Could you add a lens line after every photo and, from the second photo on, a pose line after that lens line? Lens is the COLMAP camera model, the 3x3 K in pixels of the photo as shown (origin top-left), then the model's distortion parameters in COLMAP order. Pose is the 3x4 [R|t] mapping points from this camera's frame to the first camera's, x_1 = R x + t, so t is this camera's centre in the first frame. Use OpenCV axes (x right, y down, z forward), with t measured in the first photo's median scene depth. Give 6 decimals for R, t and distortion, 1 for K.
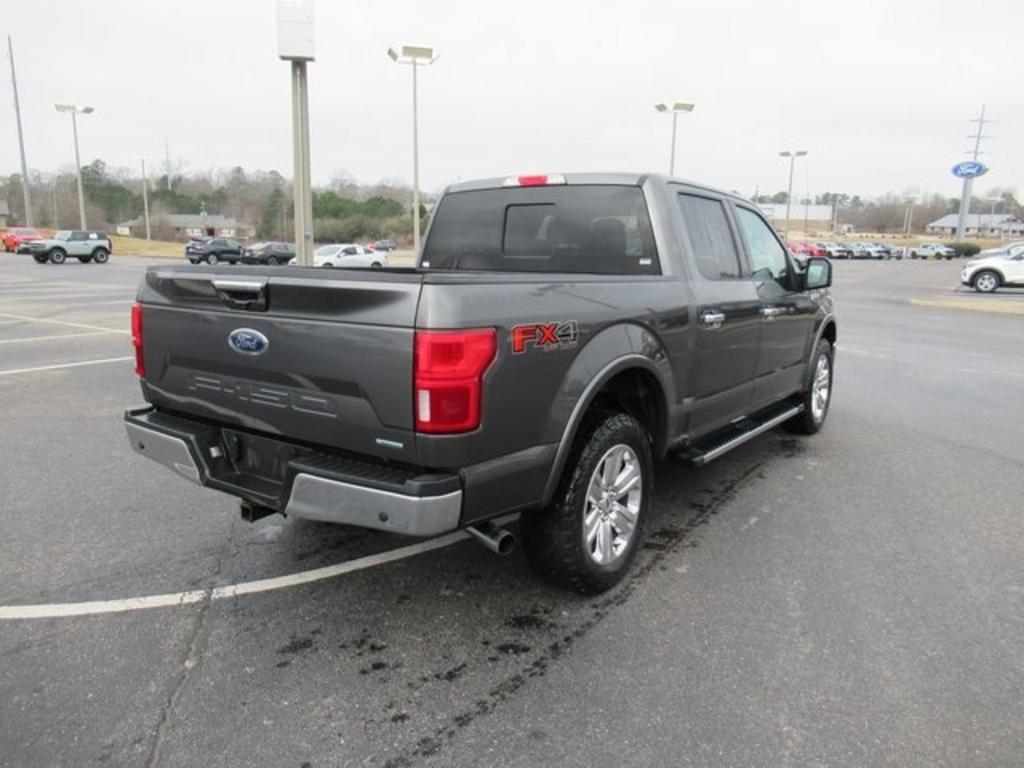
lens RADIAL K [[745.0, 0, 505.2], [0, 745.0, 386.9], [0, 0, 1]] dist [0.012062, -0.011292]
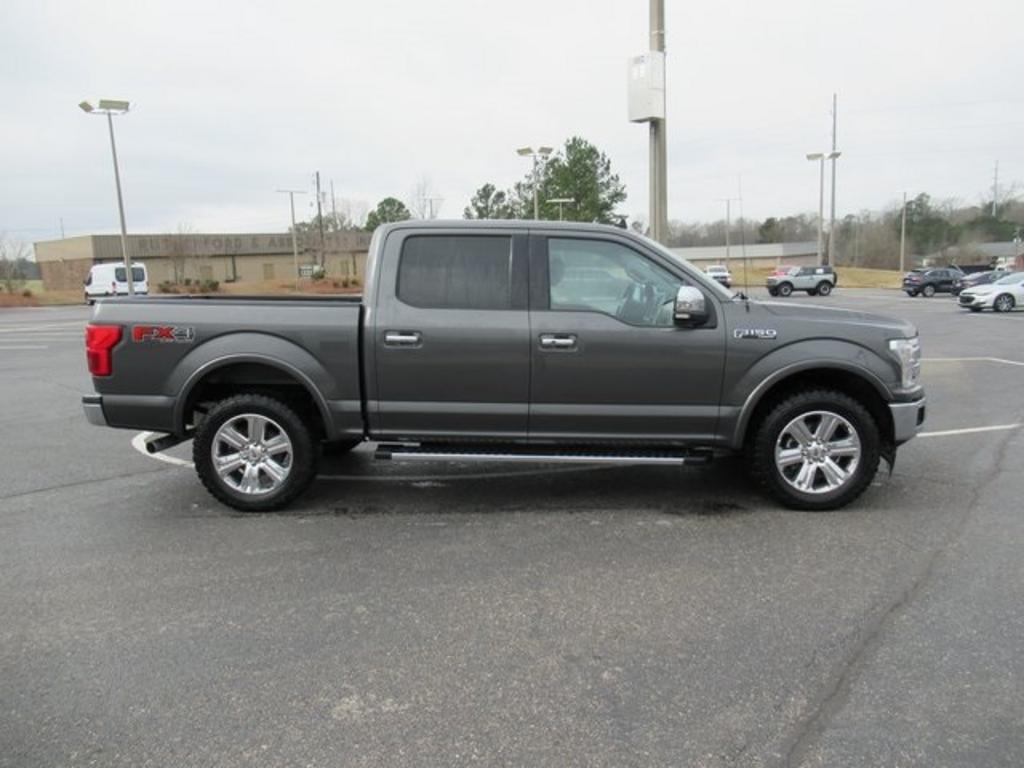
lens RADIAL K [[745.0, 0, 500.9], [0, 745.0, 378.8], [0, 0, 1]] dist [0.012062, -0.011292]
pose [[0.544318, 0.089419, -0.834100, 0.104180], [-0.133846, 0.990822, 0.018874, -0.005411], [0.828132, 0.101368, 0.551291, 0.036601]]
